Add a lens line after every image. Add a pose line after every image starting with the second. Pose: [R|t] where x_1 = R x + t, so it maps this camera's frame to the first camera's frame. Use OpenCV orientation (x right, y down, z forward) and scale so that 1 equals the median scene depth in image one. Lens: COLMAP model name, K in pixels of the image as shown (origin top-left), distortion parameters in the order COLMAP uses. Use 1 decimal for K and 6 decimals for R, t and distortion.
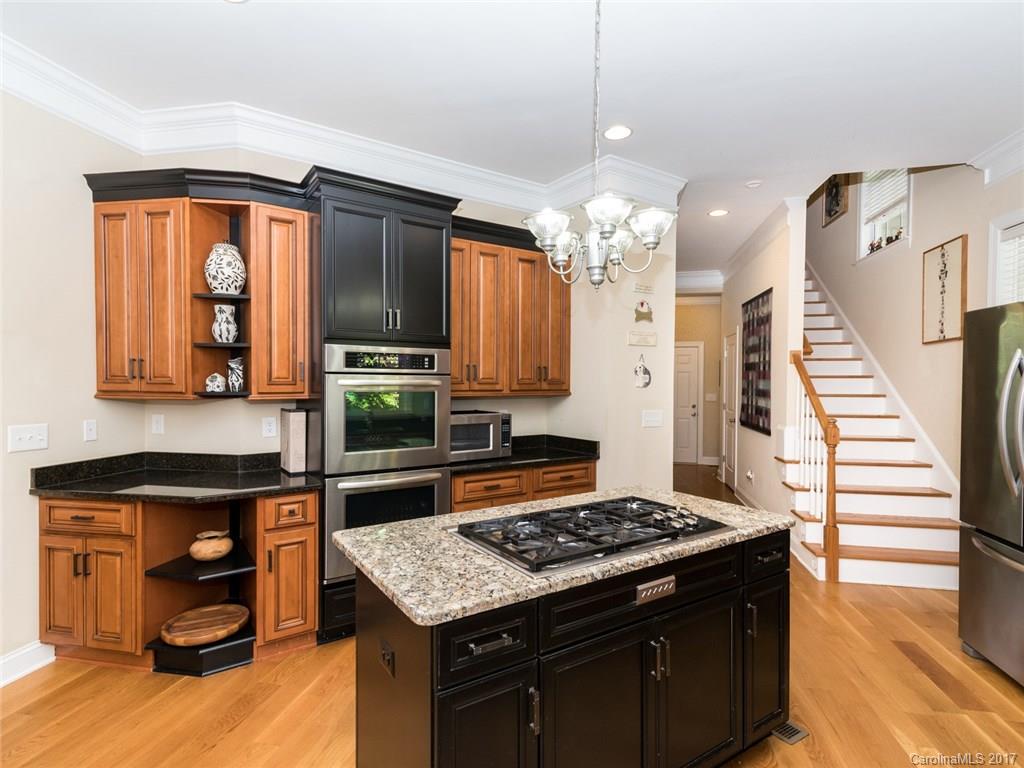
lens RADIAL K [[525.7, 0, 497.9], [0, 525.7, 385.5], [0, 0, 1]] dist [0.014276, 0.000251]
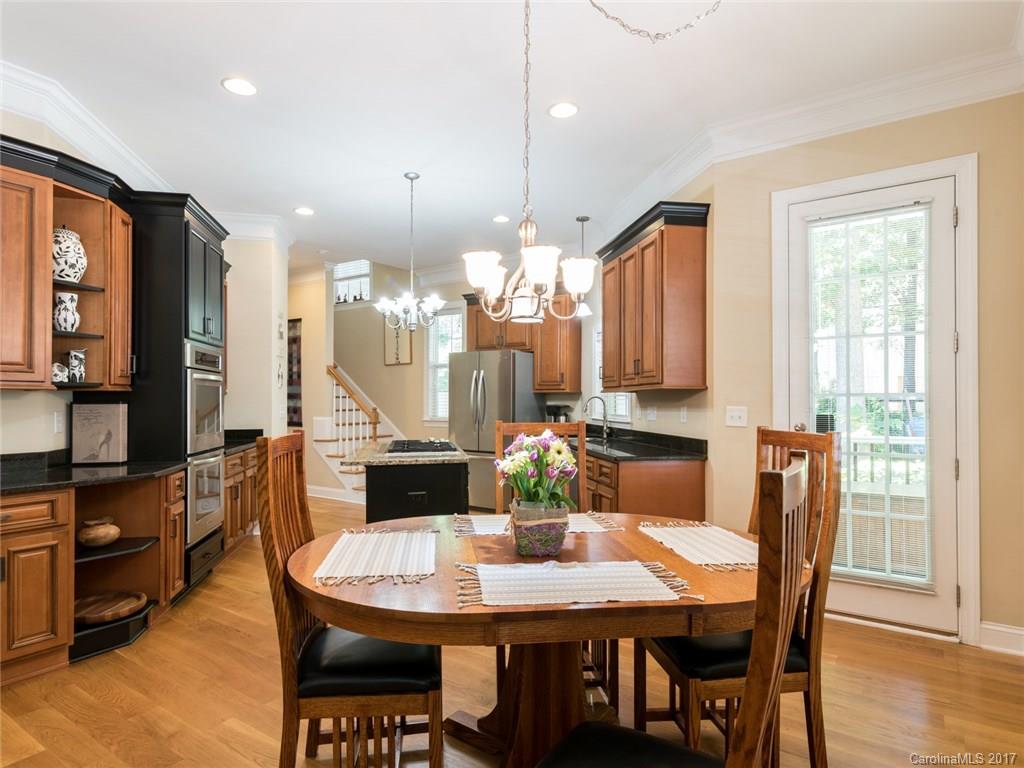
lens RADIAL K [[589.4, 0, 512.0], [0, 589.4, 384.0], [0, 0, 1]] dist [0.000792, 0.000631]
pose [[0.384859, 0.019388, 0.922772, -0.941697], [0.008812, 0.999657, -0.024679, 0.039085], [-0.922933, 0.017629, 0.384556, -0.127265]]
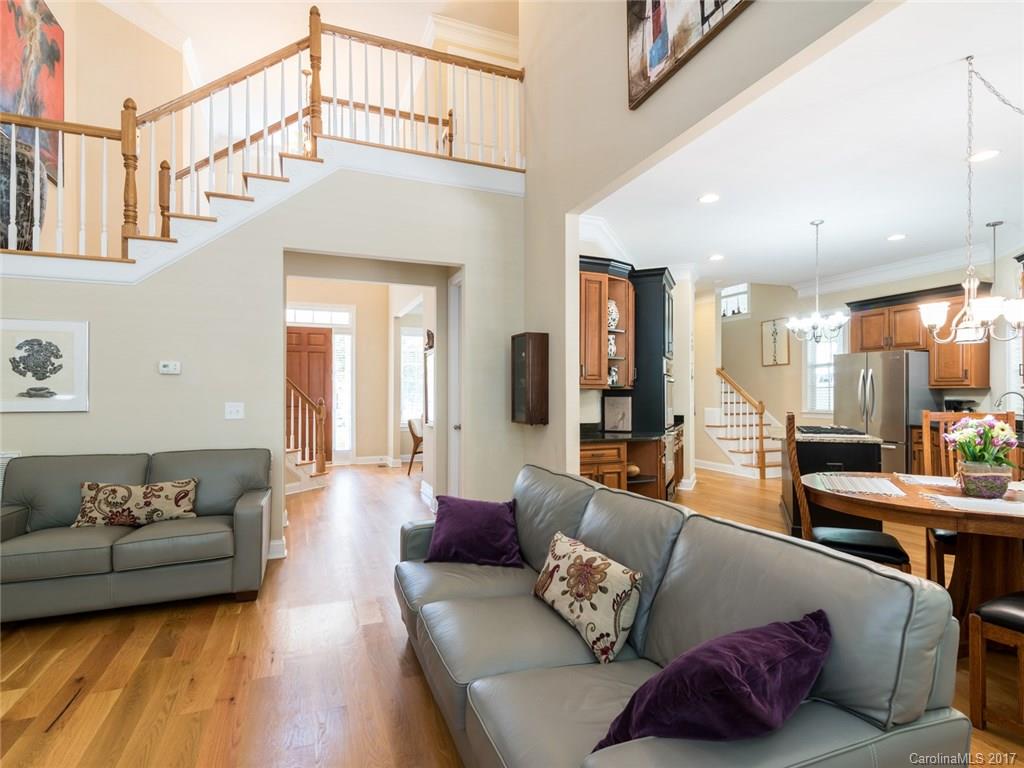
lens RADIAL K [[525.7, 0, 497.9], [0, 525.7, 385.5], [0, 0, 1]] dist [0.014276, 0.000251]
pose [[0.841804, 0.005086, 0.539760, -1.388241], [0.006669, 0.999781, -0.019822, 0.037263], [-0.539743, 0.020286, 0.841585, -0.199325]]
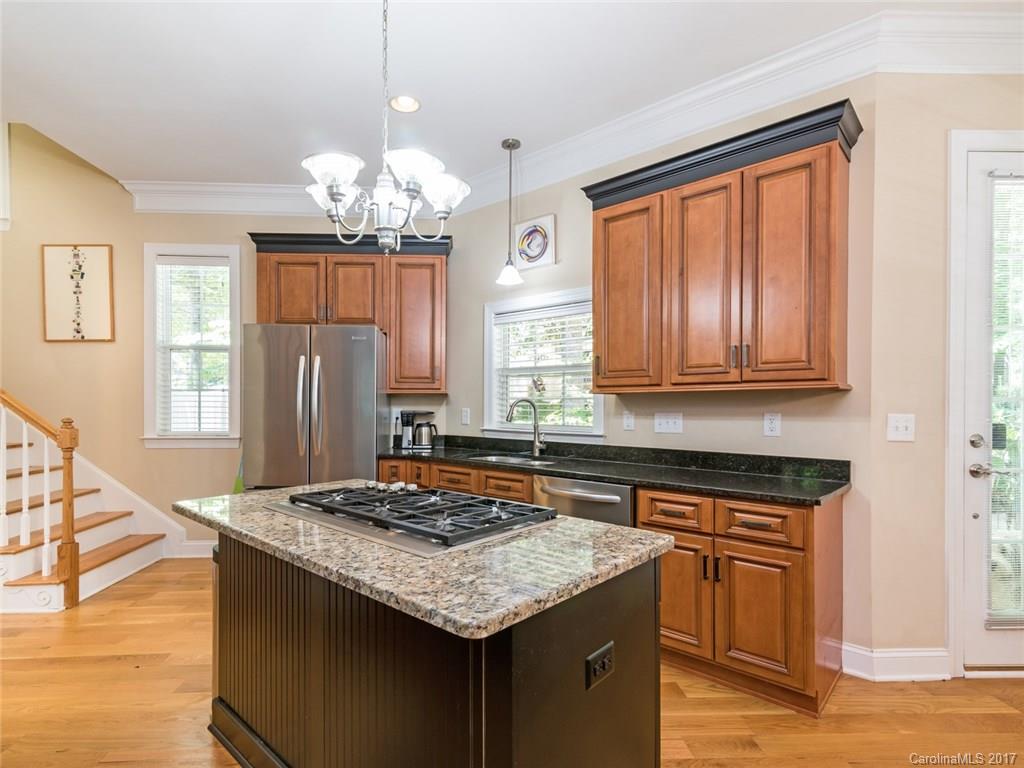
lens RADIAL K [[531.5, 0, 493.1], [0, 531.5, 407.6], [0, 0, 1]] dist [0.011645, -0.000028]
pose [[-0.257568, -0.014222, 0.966156, -0.396308], [0.005104, 0.999858, 0.016079, 0.034834], [-0.966247, 0.009073, -0.257458, 0.561409]]
